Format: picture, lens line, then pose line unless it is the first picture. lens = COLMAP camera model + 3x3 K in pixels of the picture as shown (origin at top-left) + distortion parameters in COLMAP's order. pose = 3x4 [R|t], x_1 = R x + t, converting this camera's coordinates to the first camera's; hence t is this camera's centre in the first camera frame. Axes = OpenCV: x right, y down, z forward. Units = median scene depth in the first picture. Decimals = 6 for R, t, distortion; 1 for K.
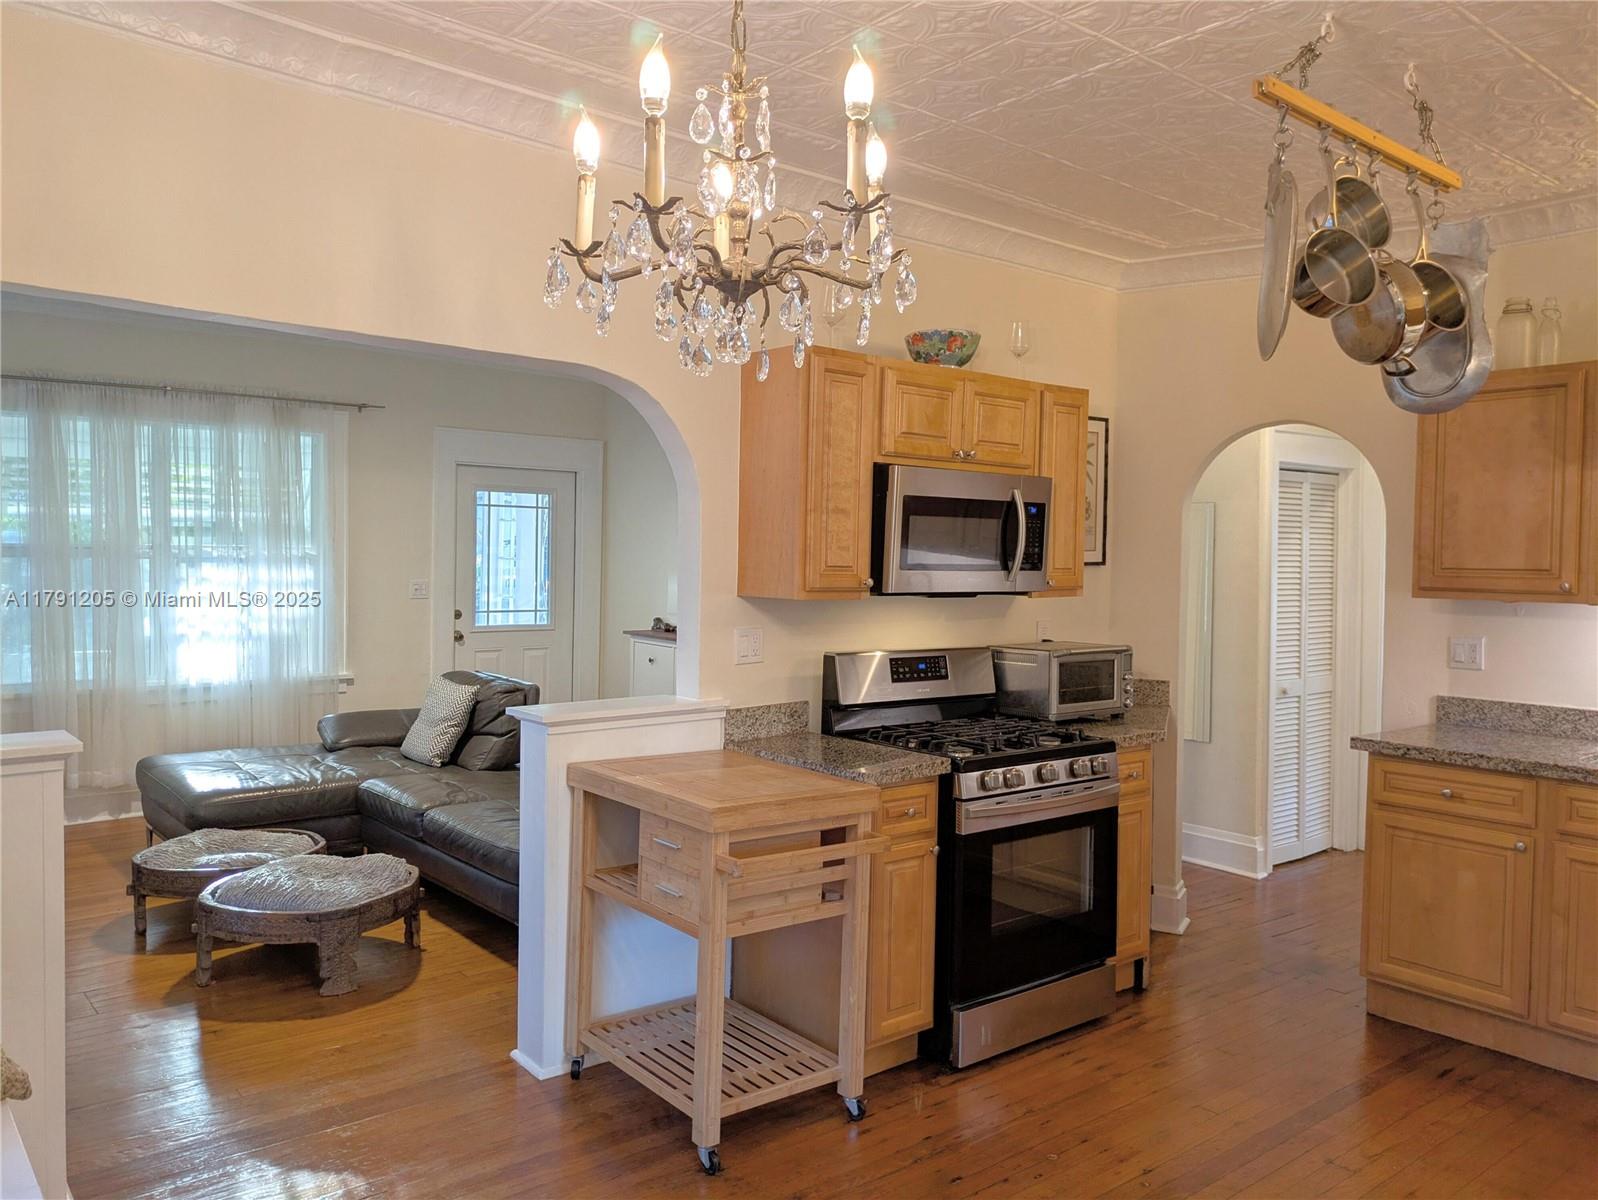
lens RADIAL K [[1178.1, 0, 805.0], [0, 1178.1, 594.4], [0, 0, 1]] dist [0.050019, -0.051663]
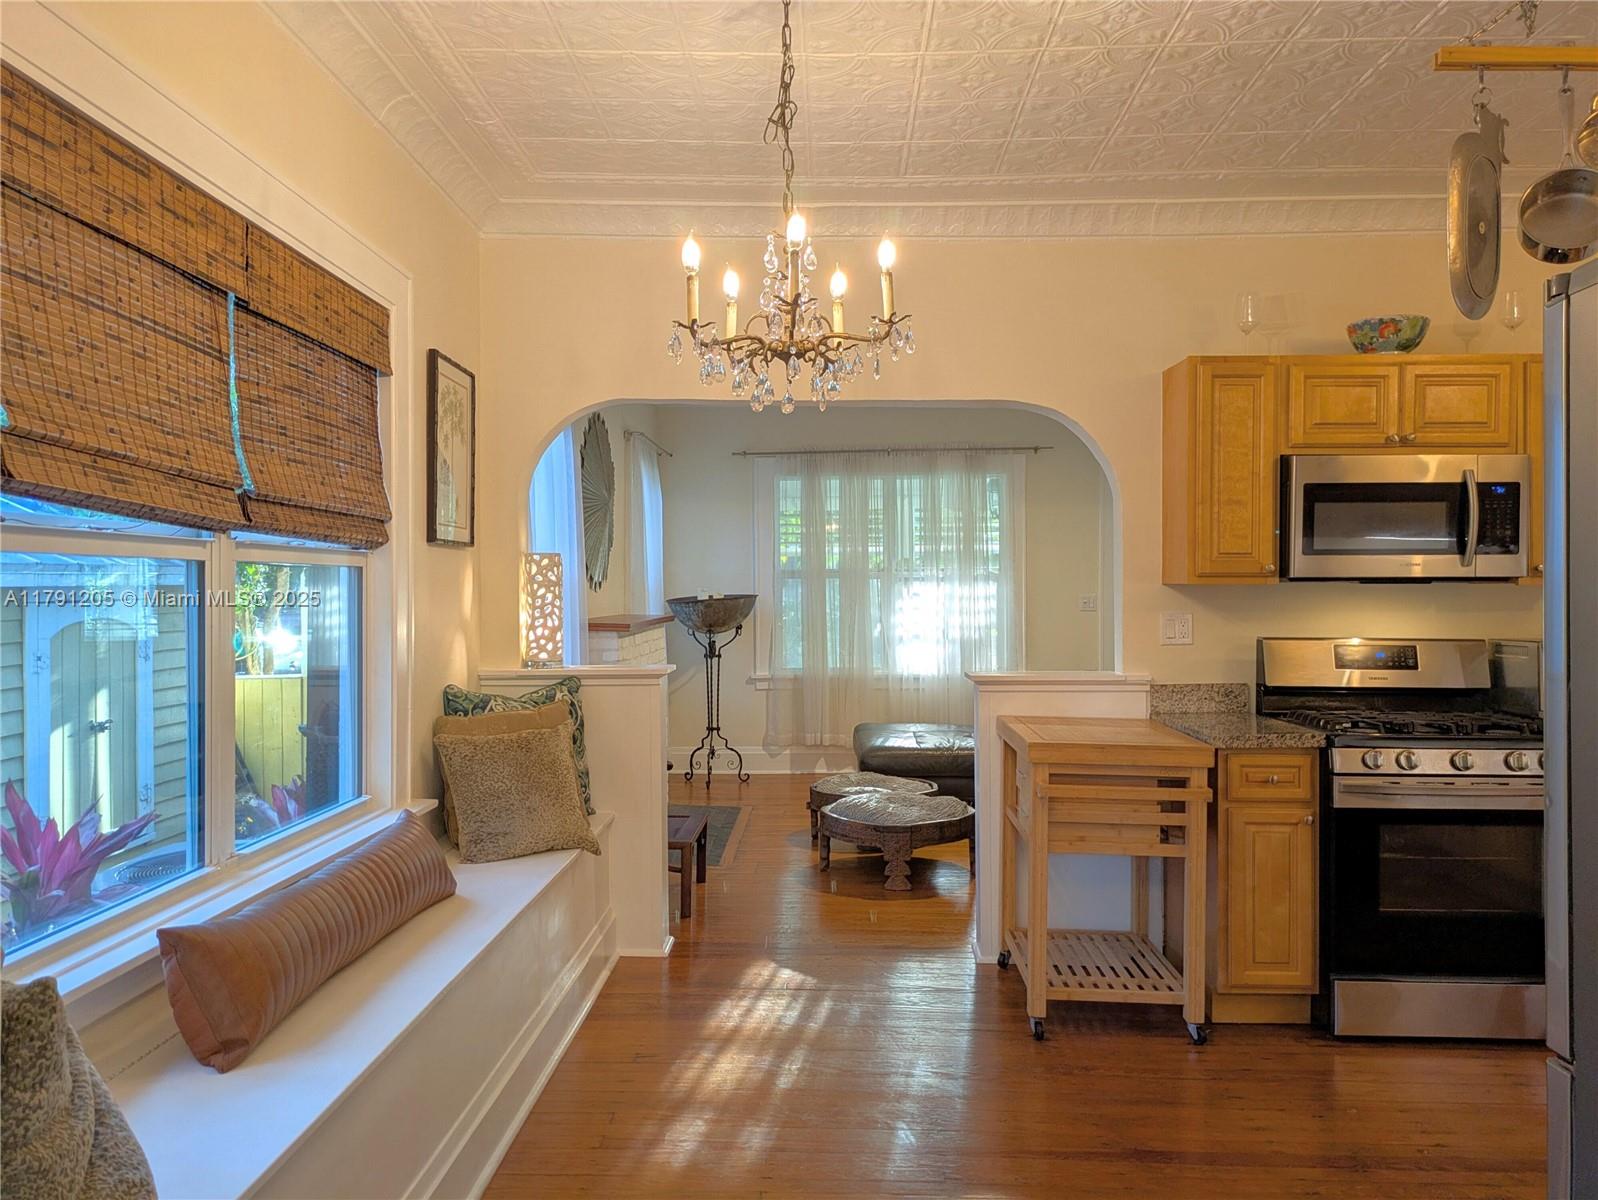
lens RADIAL K [[1178.1, 0, 805.0], [0, 1178.1, 594.4], [0, 0, 1]] dist [0.050019, -0.051663]
pose [[0.757048, -0.013941, -0.653211, 0.430806], [-0.008140, 0.999493, -0.030765, 0.049739], [0.653309, 0.028608, 0.756551, -0.084773]]
